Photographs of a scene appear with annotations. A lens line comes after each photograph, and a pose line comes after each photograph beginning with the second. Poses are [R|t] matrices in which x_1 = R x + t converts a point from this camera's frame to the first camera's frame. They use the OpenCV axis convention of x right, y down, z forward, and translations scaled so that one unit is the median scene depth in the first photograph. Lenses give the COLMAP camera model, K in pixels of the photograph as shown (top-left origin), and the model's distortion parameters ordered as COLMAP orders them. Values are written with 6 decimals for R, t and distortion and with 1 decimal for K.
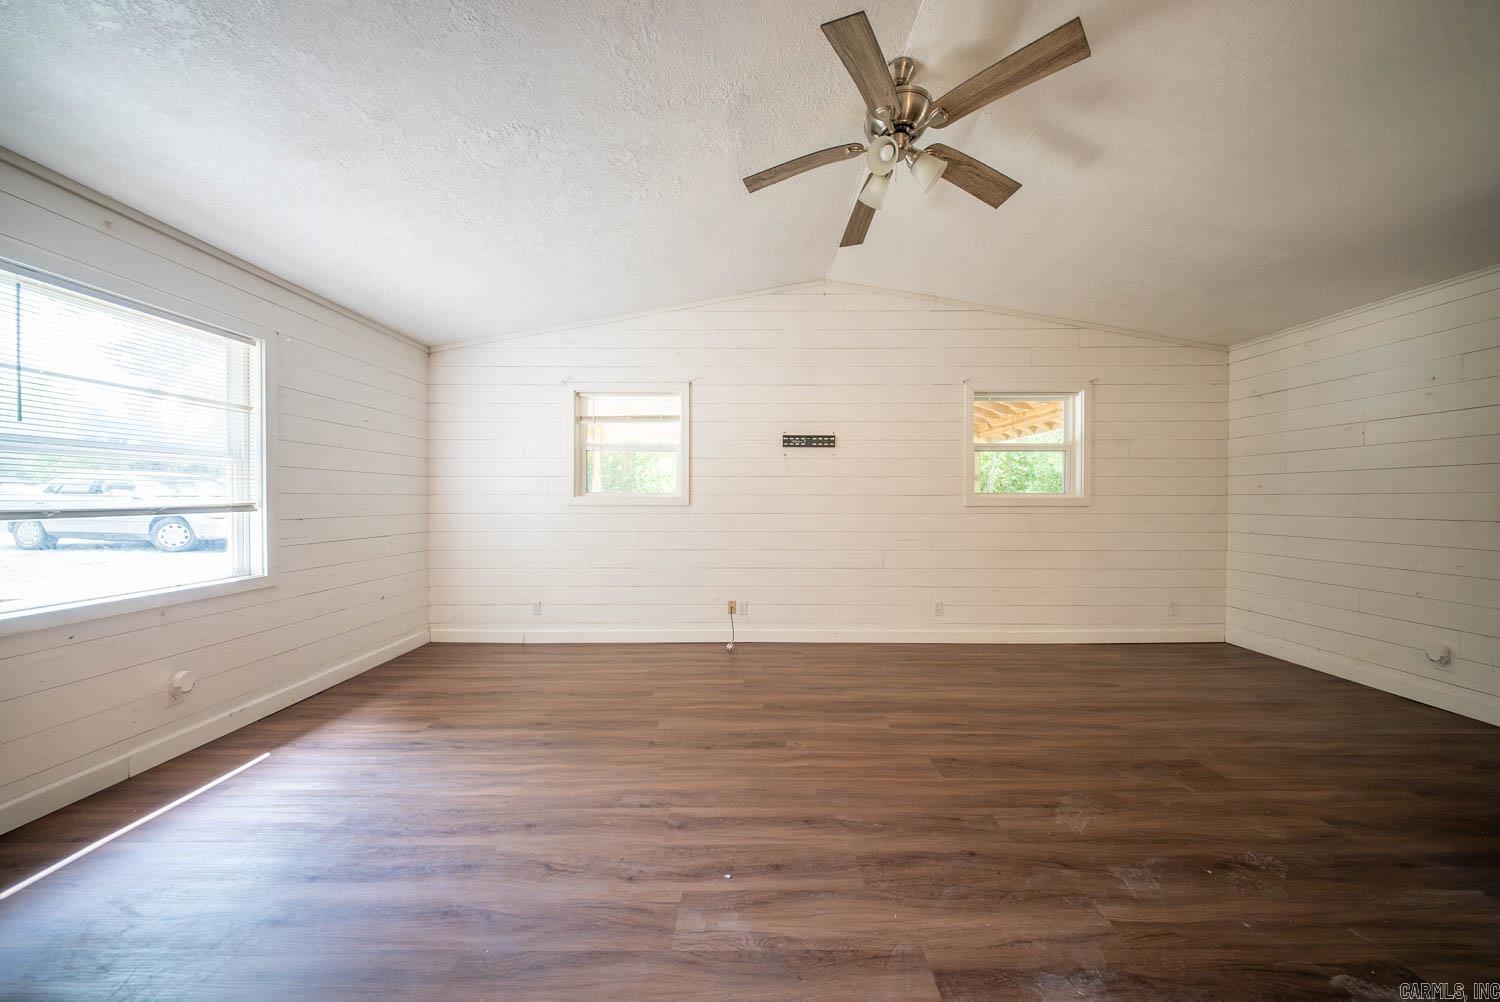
lens RADIAL K [[442.2, 0, 752.8], [0, 442.2, 503.4], [0, 0, 1]] dist [0.001477, -0.000893]
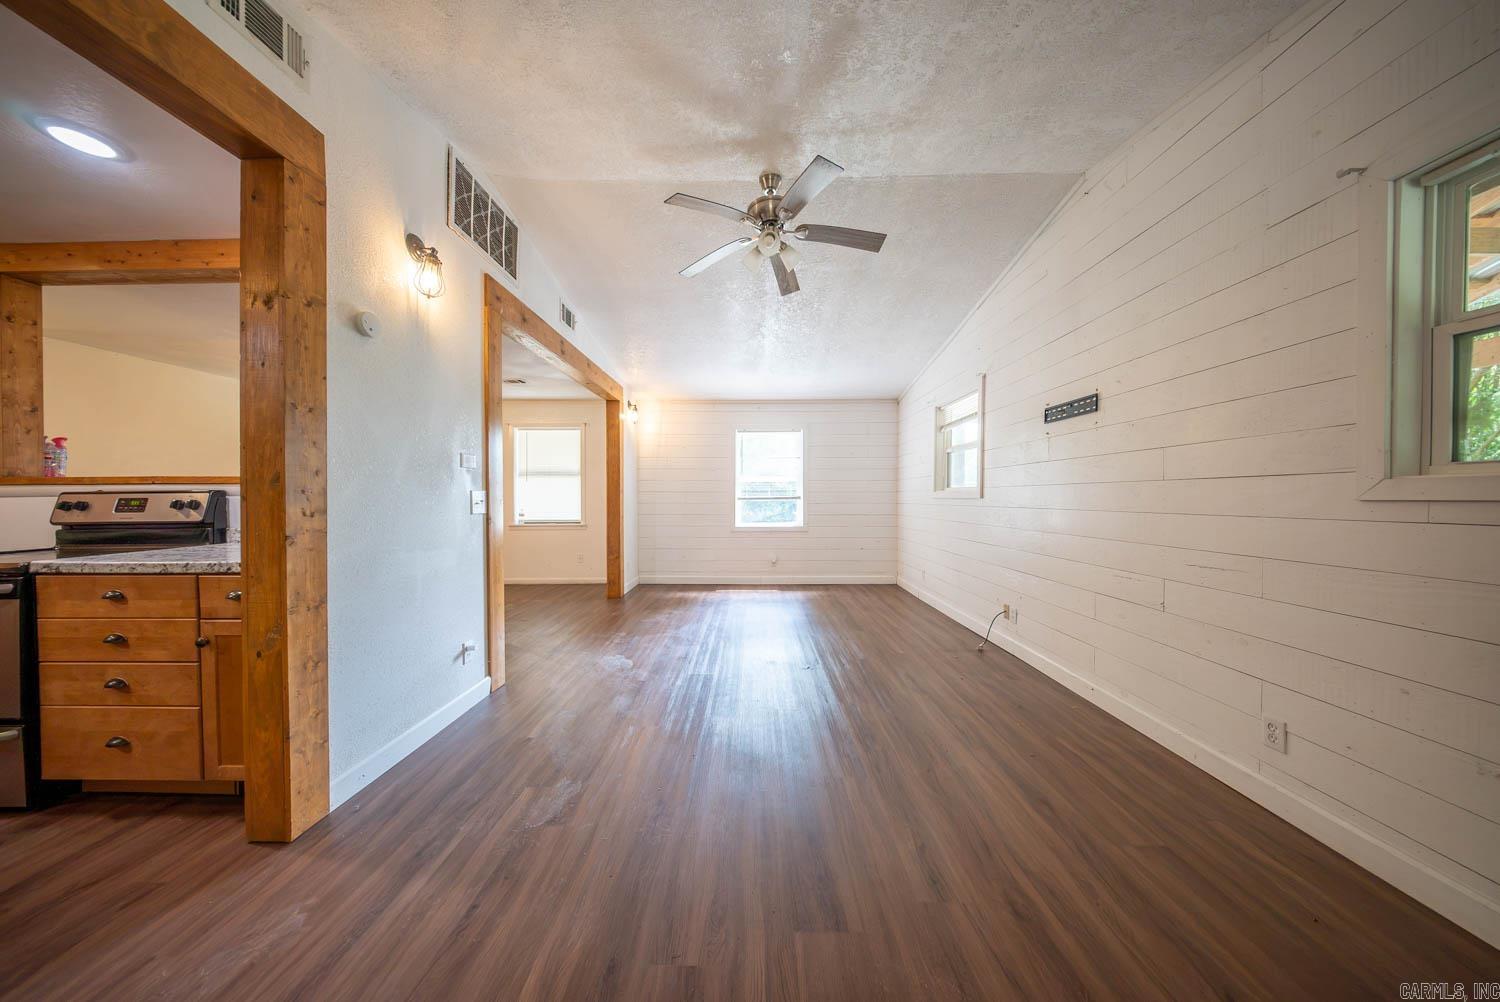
lens RADIAL K [[442.2, 0, 745.9], [0, 442.2, 502.5], [0, 0, 1]] dist [0.001477, -0.000893]
pose [[-0.016519, 0.011015, -0.999803, 0.866804], [-0.009070, 0.999897, 0.011166, 0.008477], [0.999822, 0.009253, -0.016417, 0.483239]]
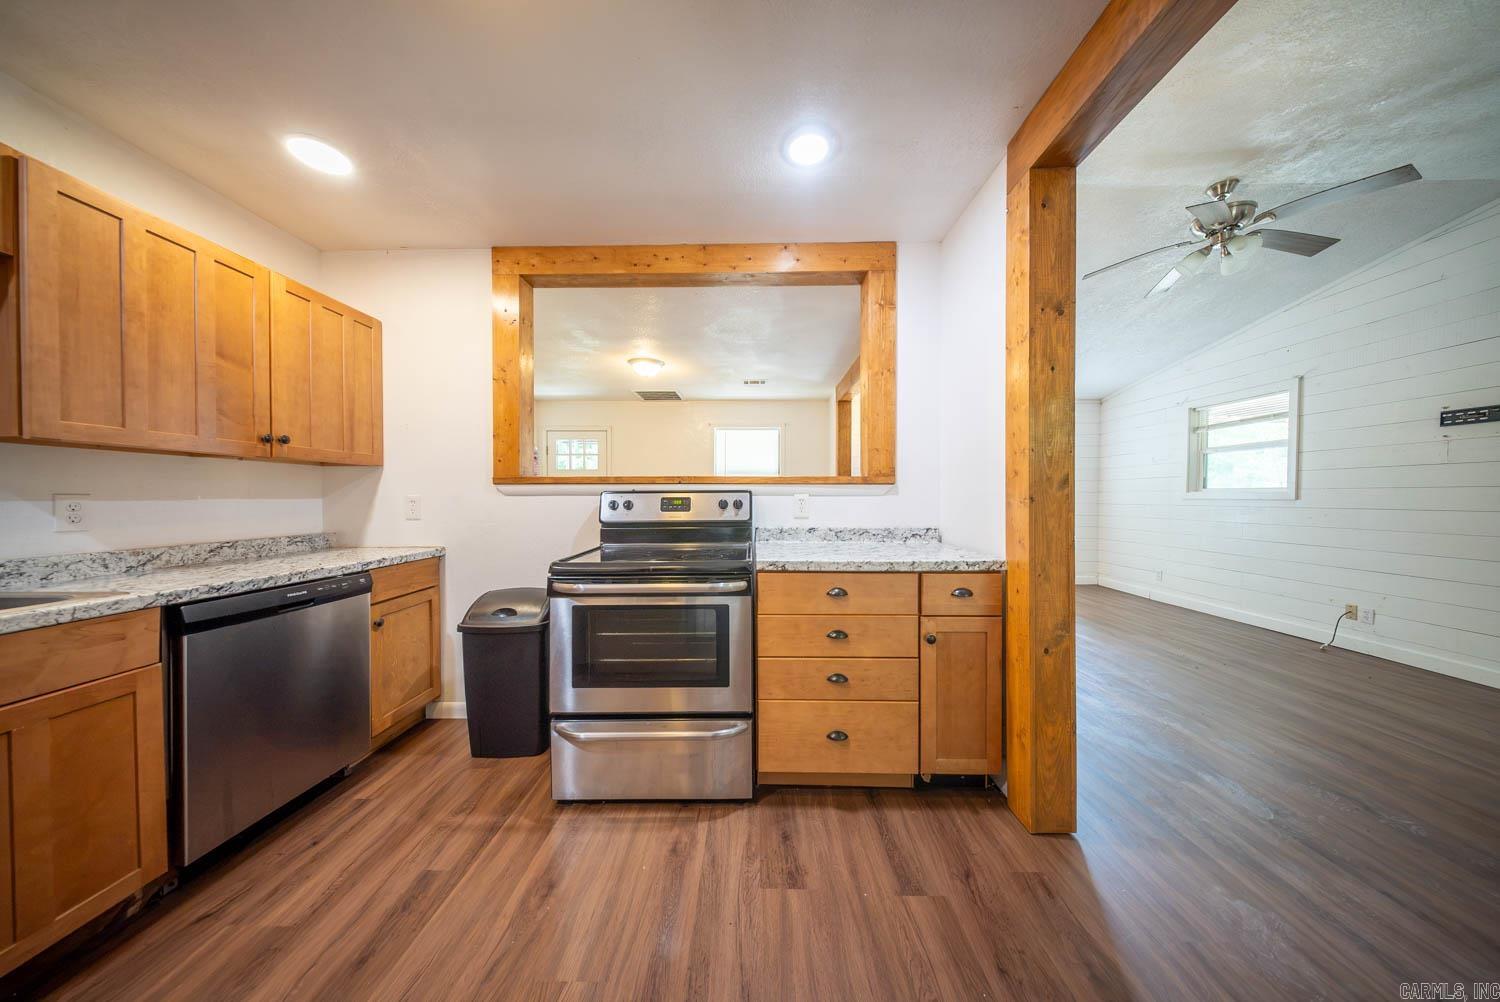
lens RADIAL K [[442.2, 0, 751.2], [0, 442.2, 502.5], [0, 0, 1]] dist [0.001477, -0.000893]
pose [[-0.021023, 0.012239, -0.999704, 0.891172], [-0.012638, 0.999842, 0.012506, 0.014535], [0.999699, 0.012898, -0.020865, -0.221891]]
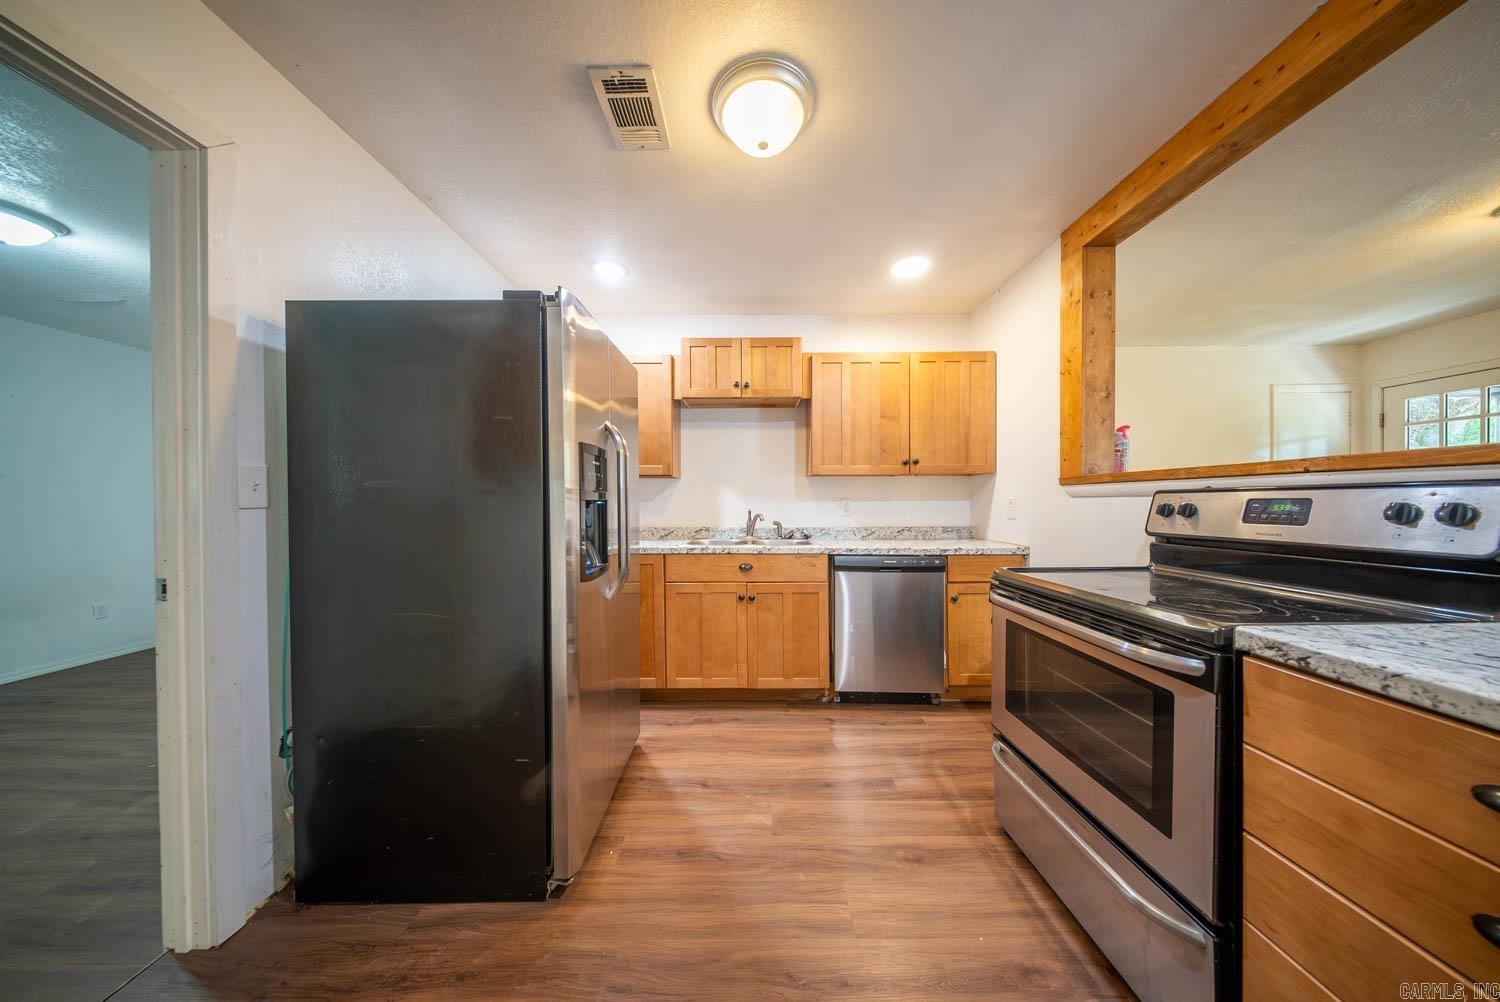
lens RADIAL K [[442.2, 0, 747.3], [0, 442.2, 502.8], [0, 0, 1]] dist [0.001477, -0.000893]
pose [[-0.999924, 0.005517, 0.011043, 0.684454], [0.005720, 0.999813, 0.018459, 0.011217], [-0.010939, 0.018521, -0.999769, -0.005018]]
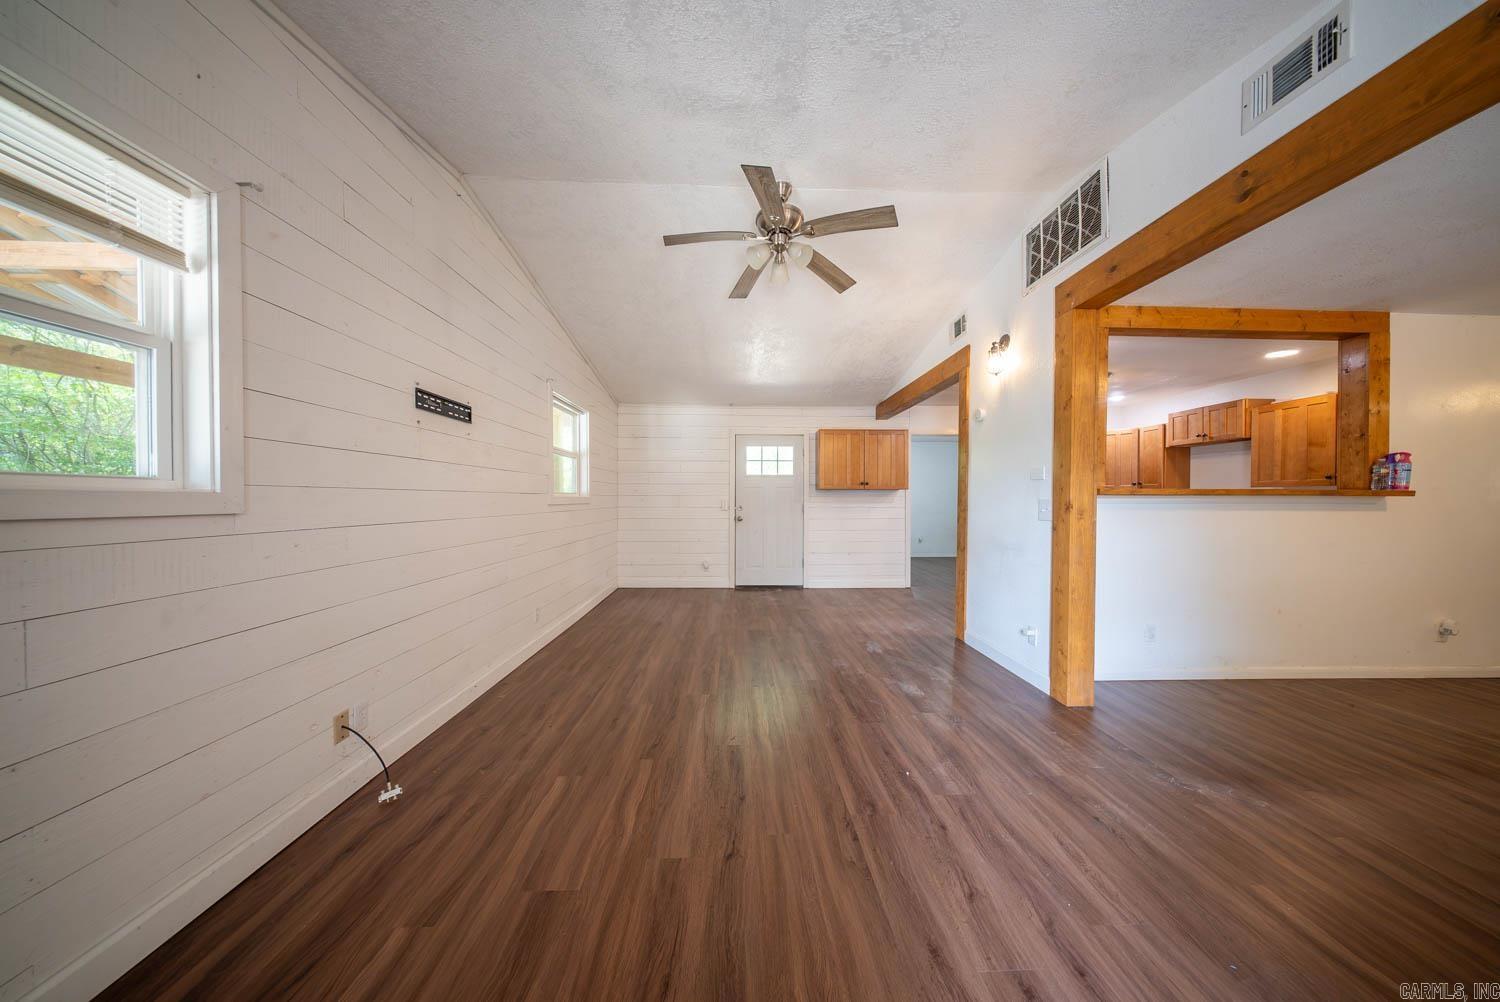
lens RADIAL K [[442.2, 0, 748.5], [0, 442.2, 502.7], [0, 0, 1]] dist [0.001477, -0.000893]
pose [[-0.028330, -0.007054, 0.999574, -0.532076], [0.008880, 0.999934, 0.007308, -0.002507], [-0.999559, 0.009083, -0.028266, 0.578840]]
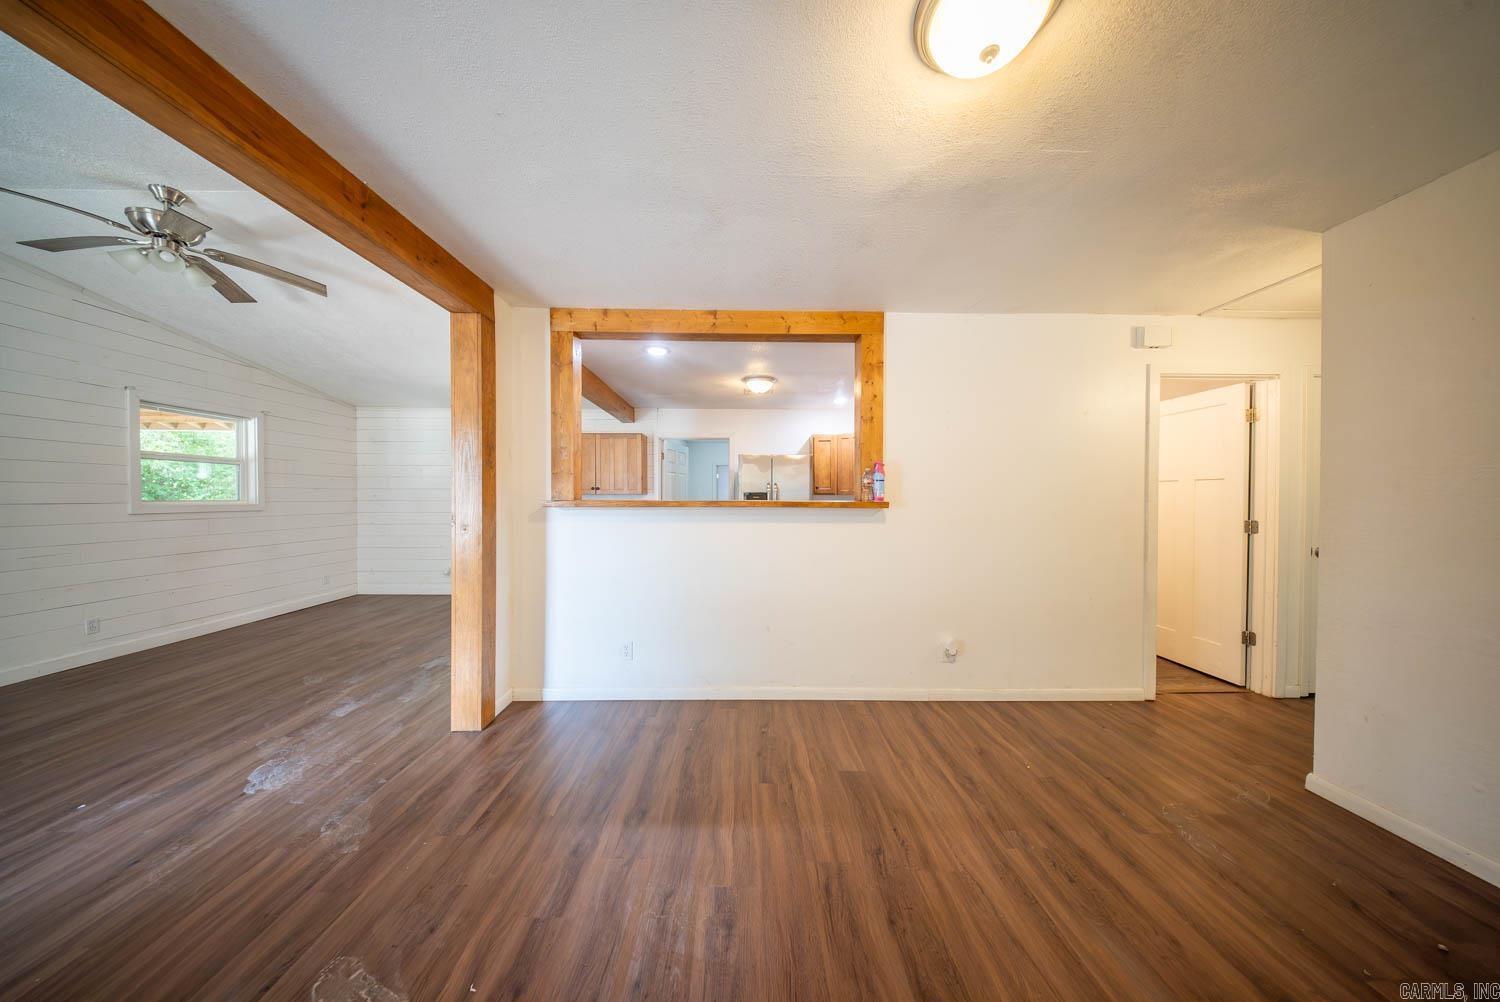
lens RADIAL K [[442.2, 0, 741.3], [0, 442.2, 501.1], [0, 0, 1]] dist [0.001477, -0.000893]
pose [[-0.009868, -0.005604, 0.999936, -0.517982], [0.009853, 0.999935, 0.005701, -0.015524], [-0.999903, 0.009908, -0.009812, -0.352677]]
